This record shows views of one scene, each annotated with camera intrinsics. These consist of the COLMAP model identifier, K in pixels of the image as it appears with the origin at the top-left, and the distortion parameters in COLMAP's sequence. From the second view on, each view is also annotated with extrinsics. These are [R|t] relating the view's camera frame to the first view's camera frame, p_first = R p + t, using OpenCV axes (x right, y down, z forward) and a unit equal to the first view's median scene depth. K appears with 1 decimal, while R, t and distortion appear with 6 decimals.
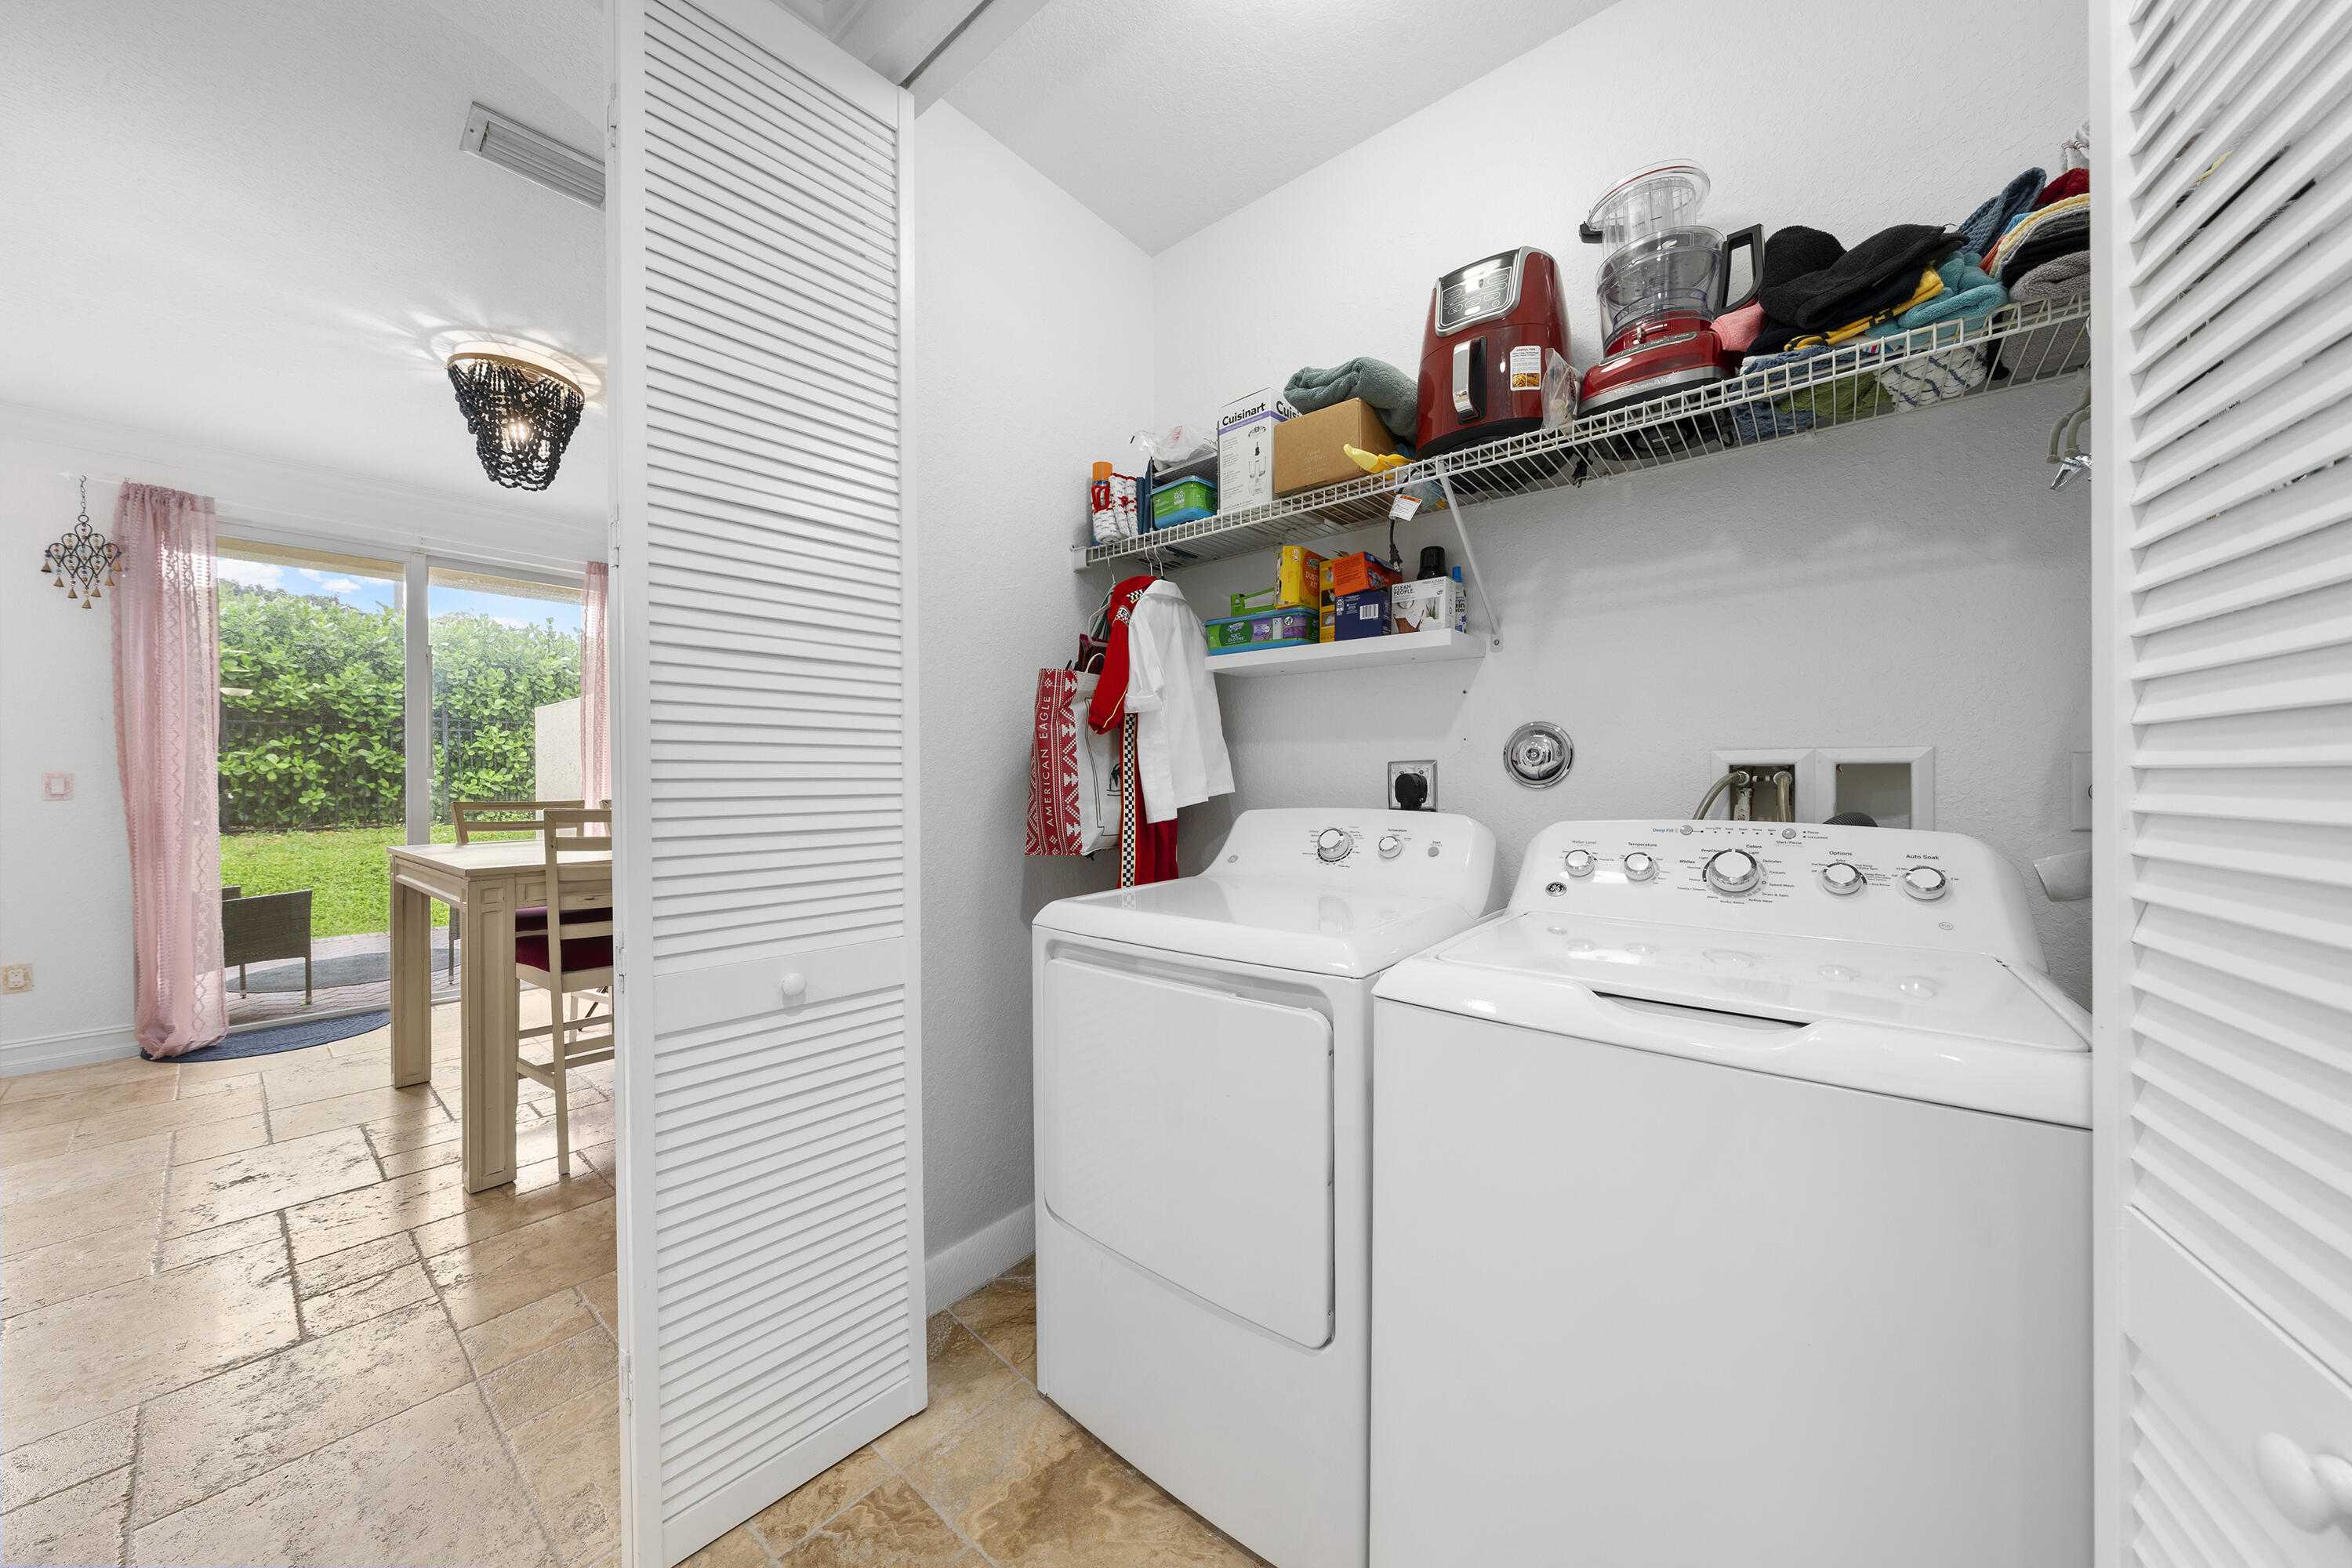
lens RADIAL K [[803.1, 0, 1181.6], [0, 803.1, 778.8], [0, 0, 1]] dist [-0.000727, 0.000127]
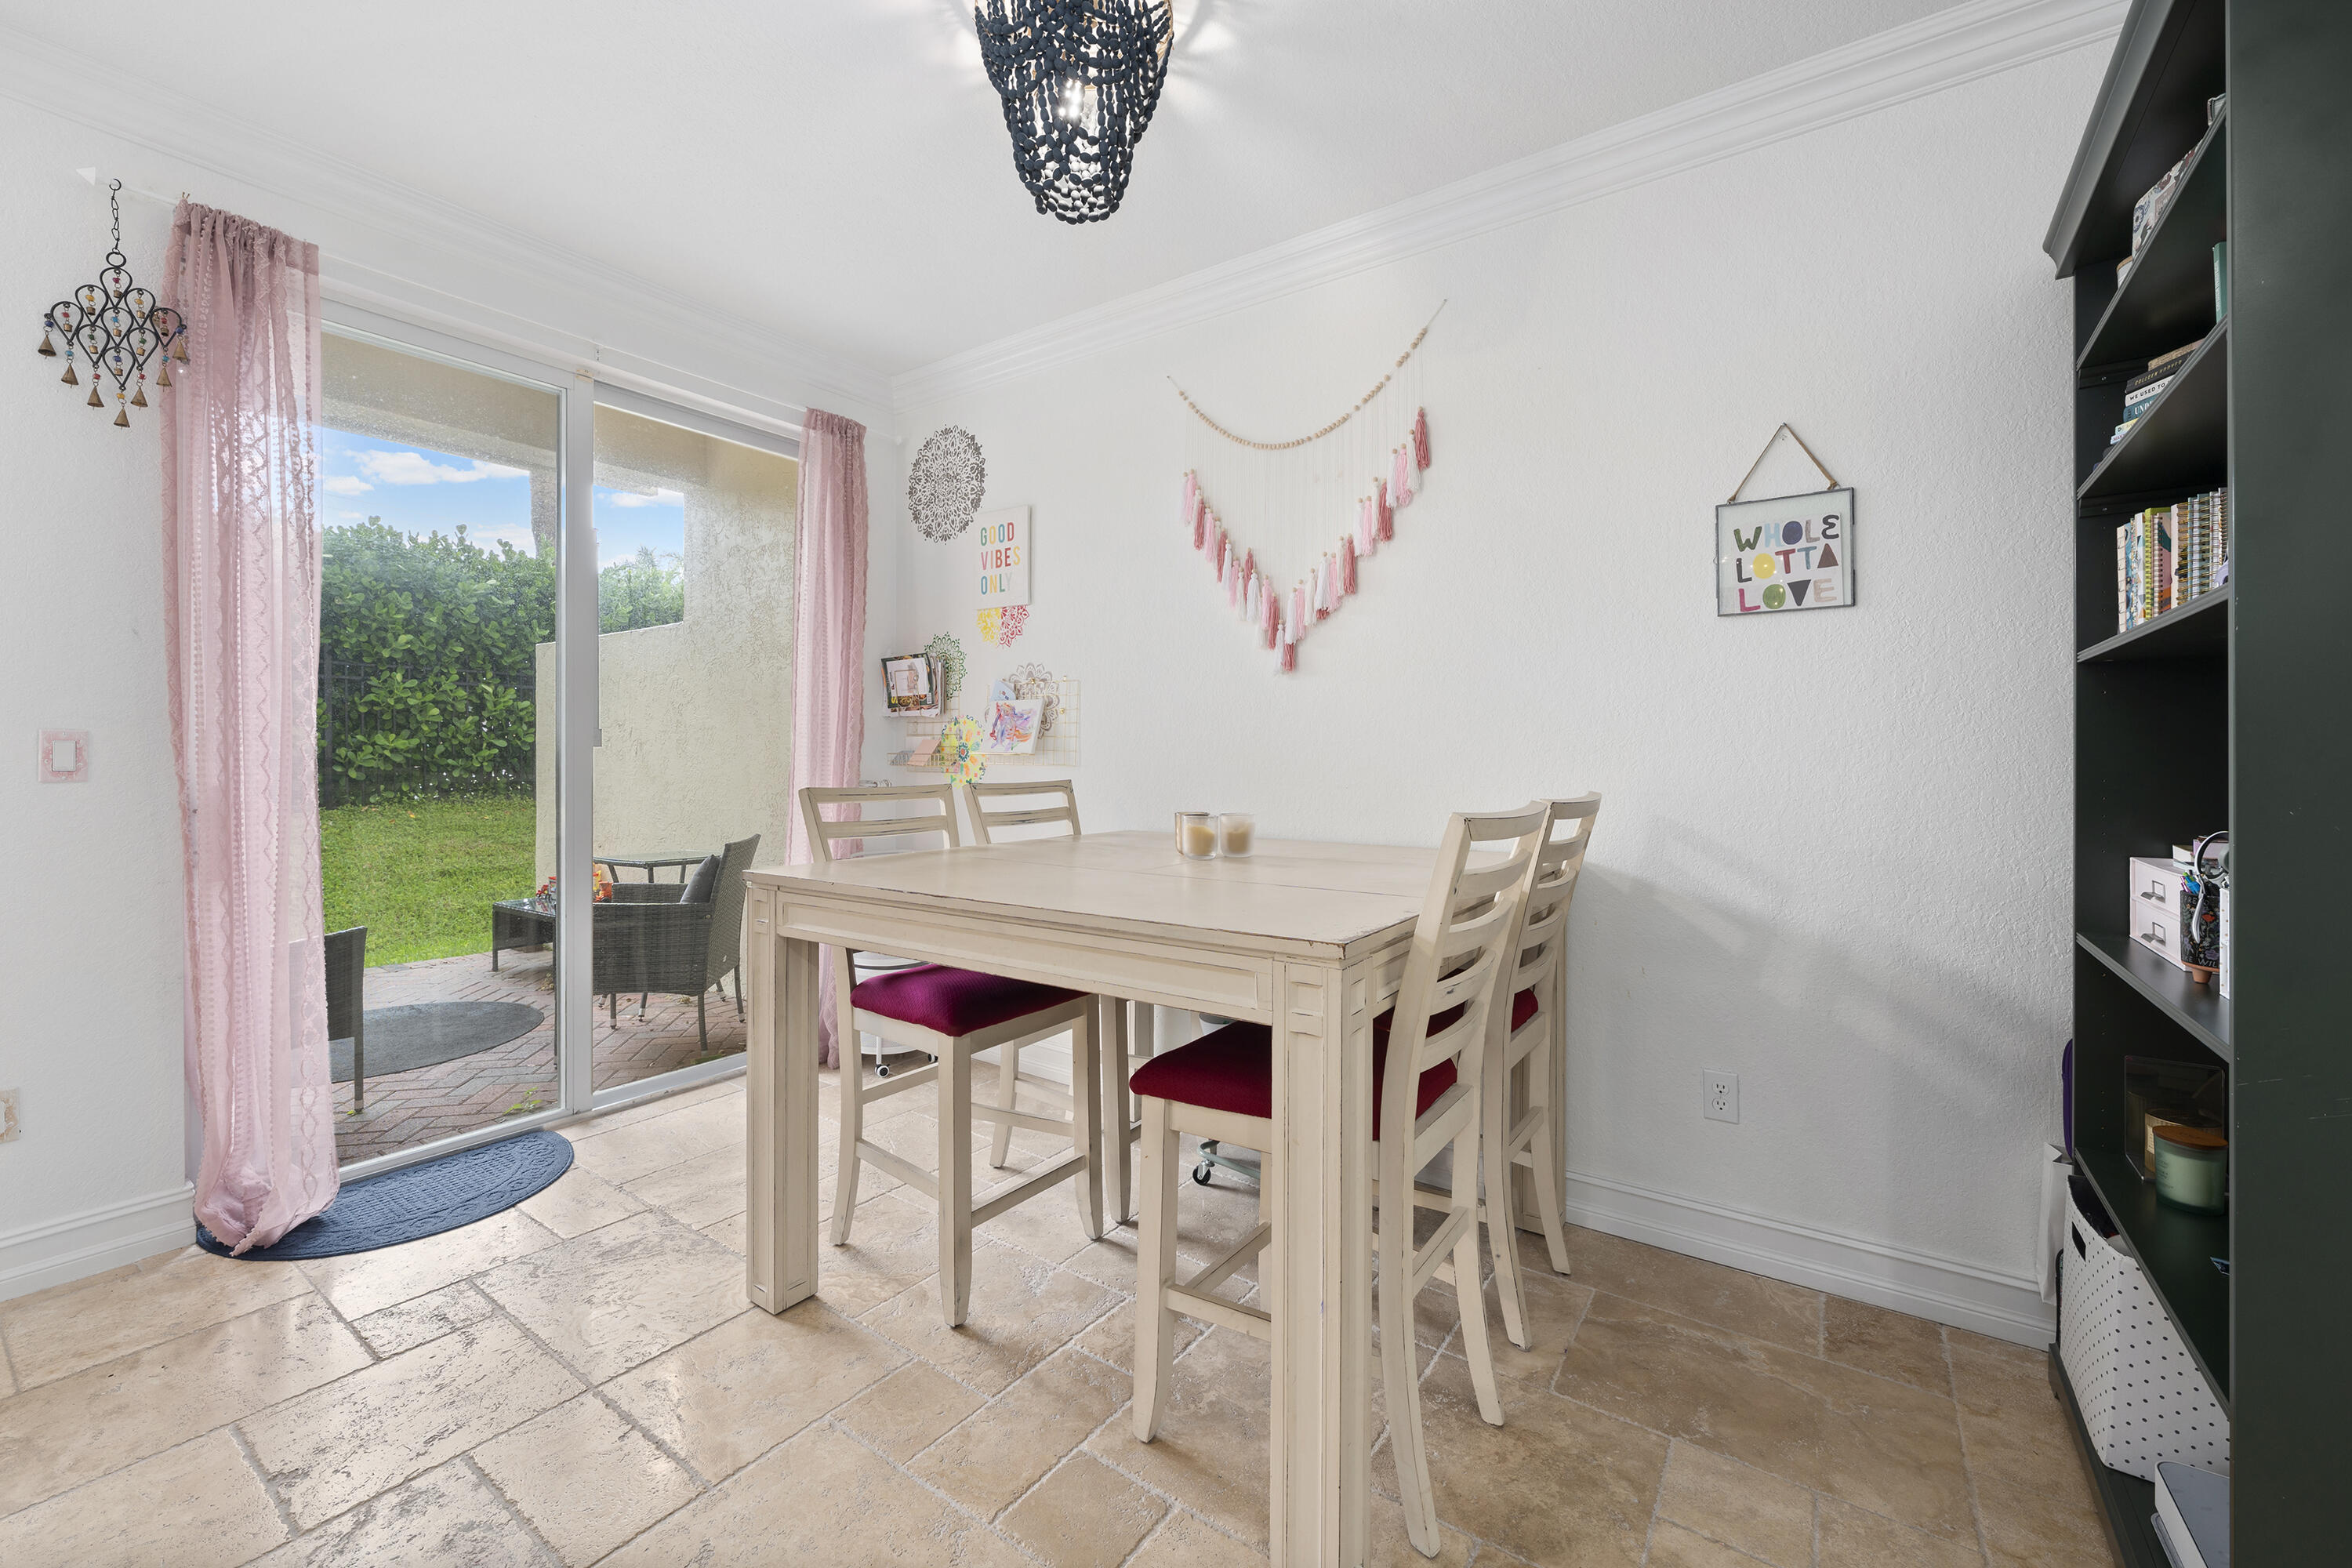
lens RADIAL K [[951.8, 0, 1168.4], [0, 951.8, 749.5], [0, 0, 1]] dist [0.000092, 0.000025]
pose [[0.997686, 0.005556, 0.067763, -0.674189], [-0.005557, 0.999985, -0.000172, 0.001100], [-0.067763, -0.000205, 0.997701, 0.300608]]
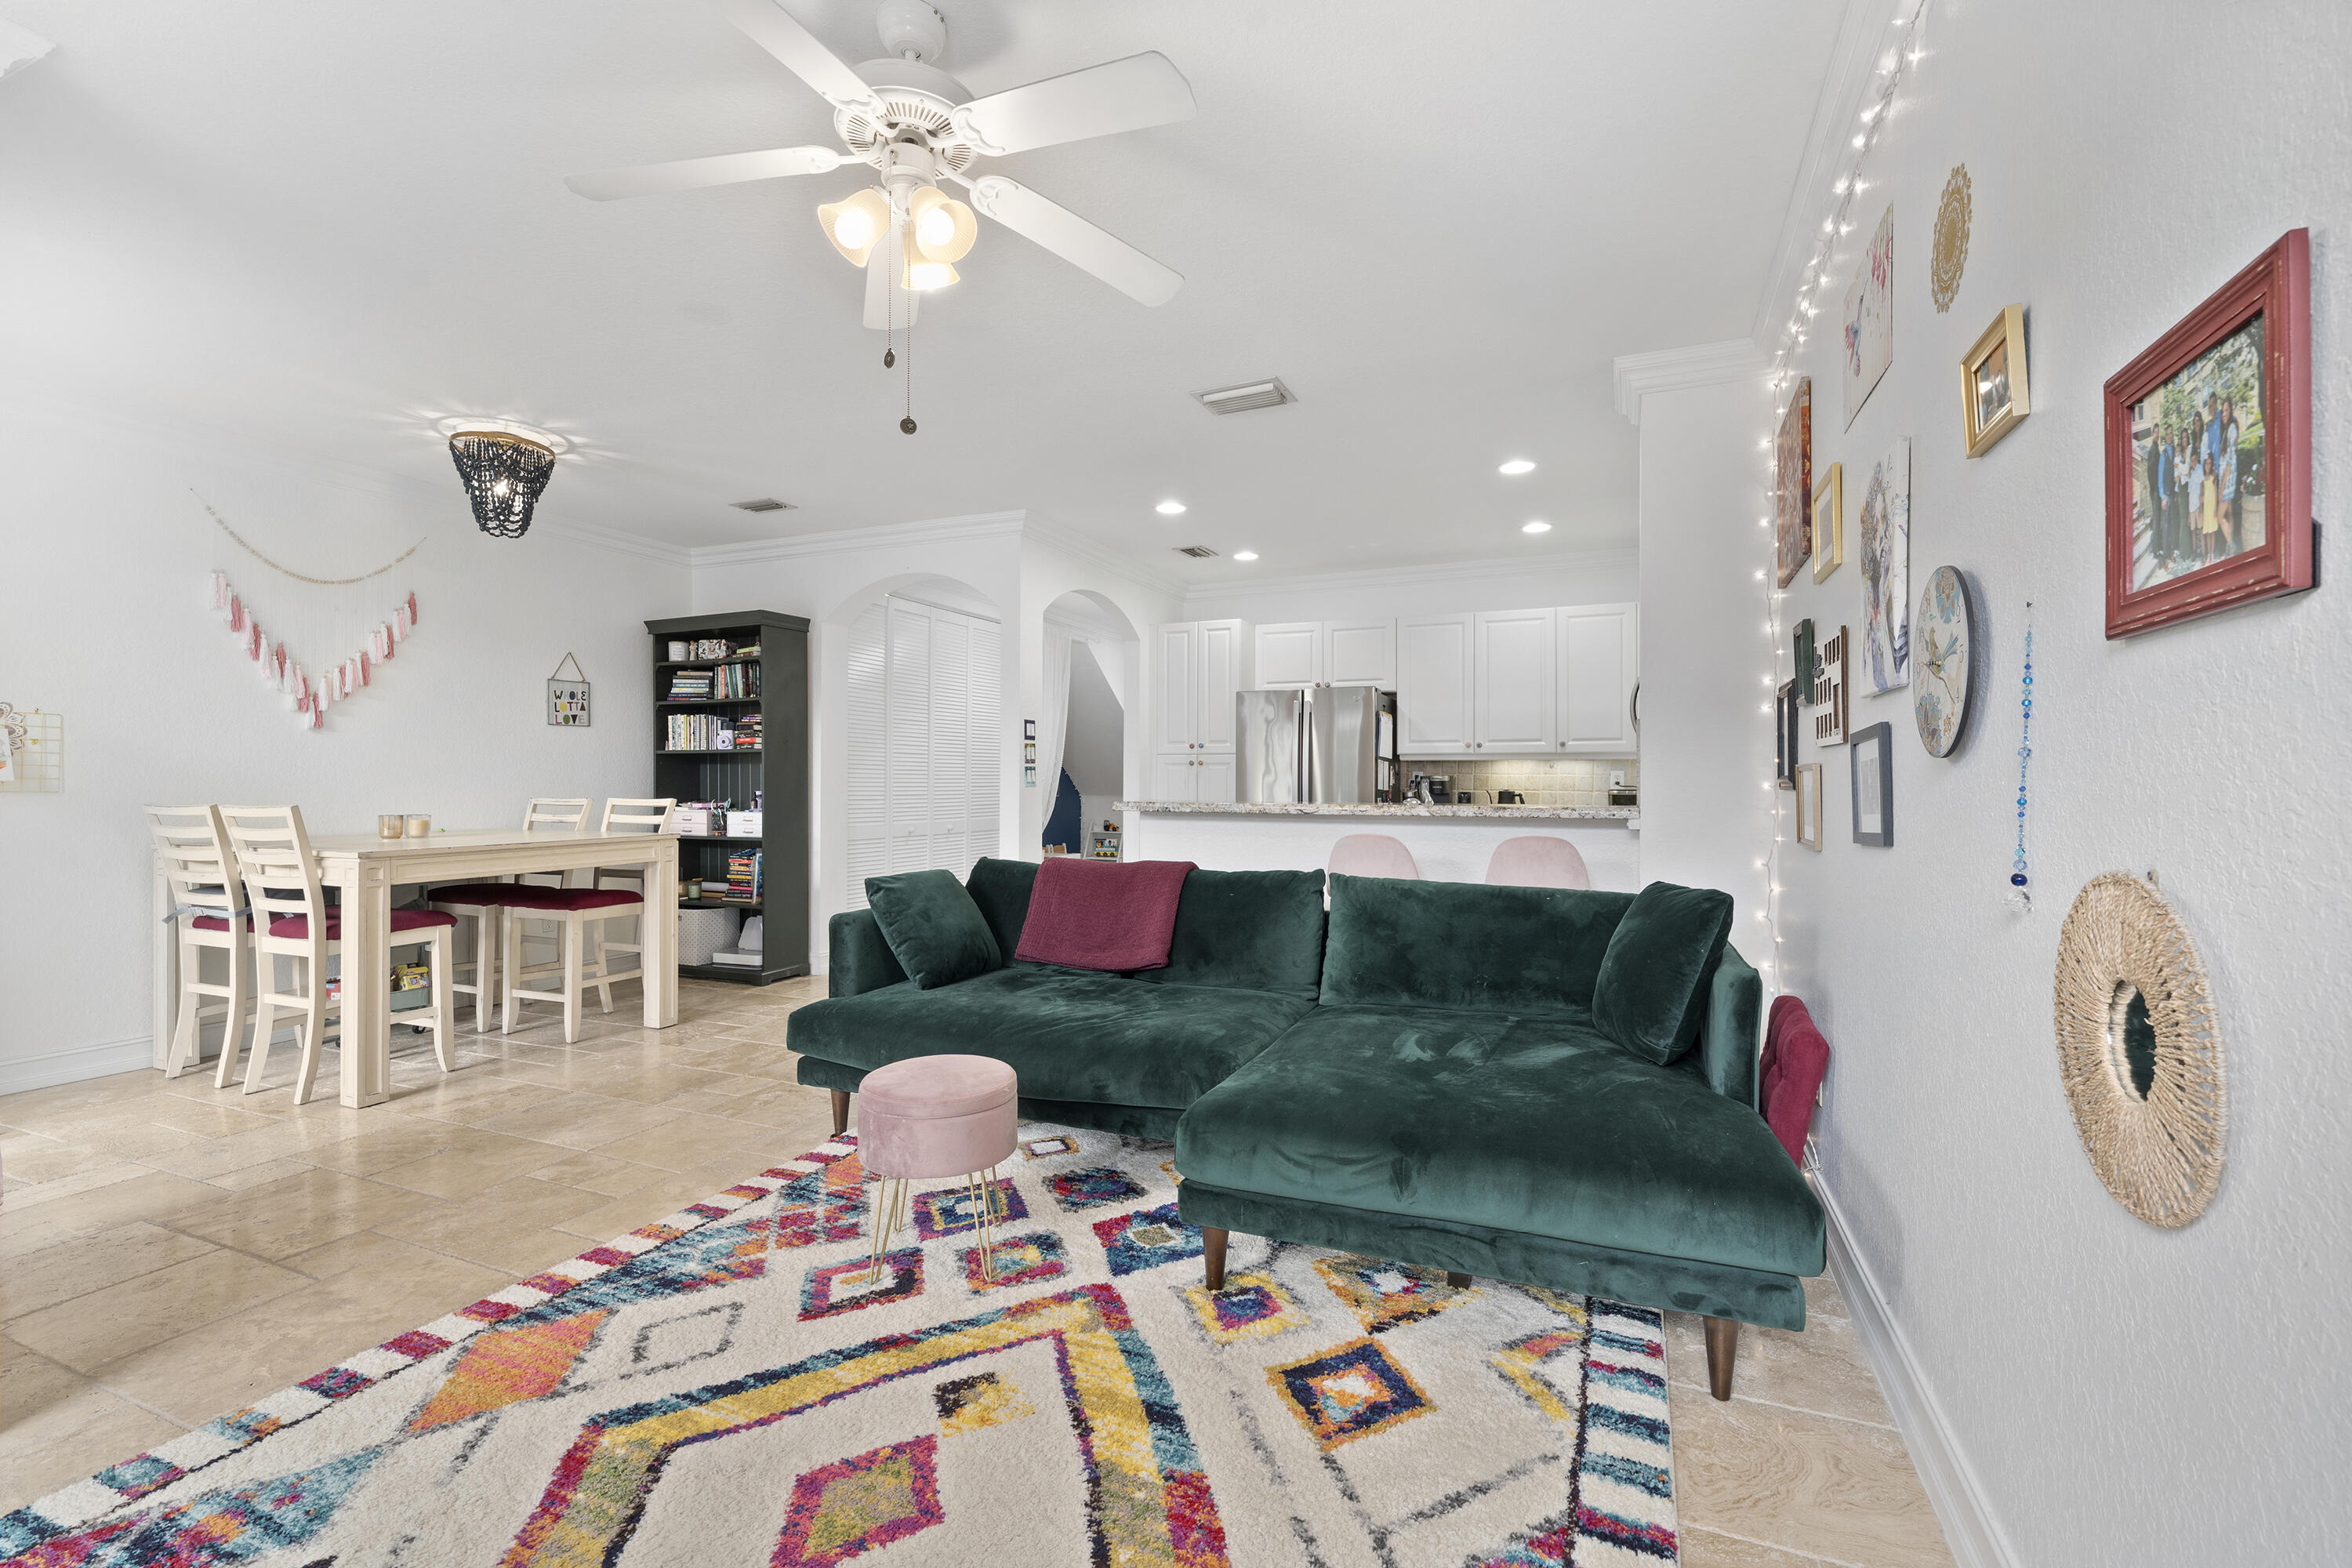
lens RADIAL K [[1022.2, 0, 1175.6], [0, 1022.2, 783.7], [0, 0, 1]] dist [-0.002883, 0.000114]
pose [[-0.274662, 0.004803, 0.961529, -2.244206], [0.003685, 0.999985, -0.003943, 0.016677], [-0.961534, 0.002461, -0.274675, 0.396442]]
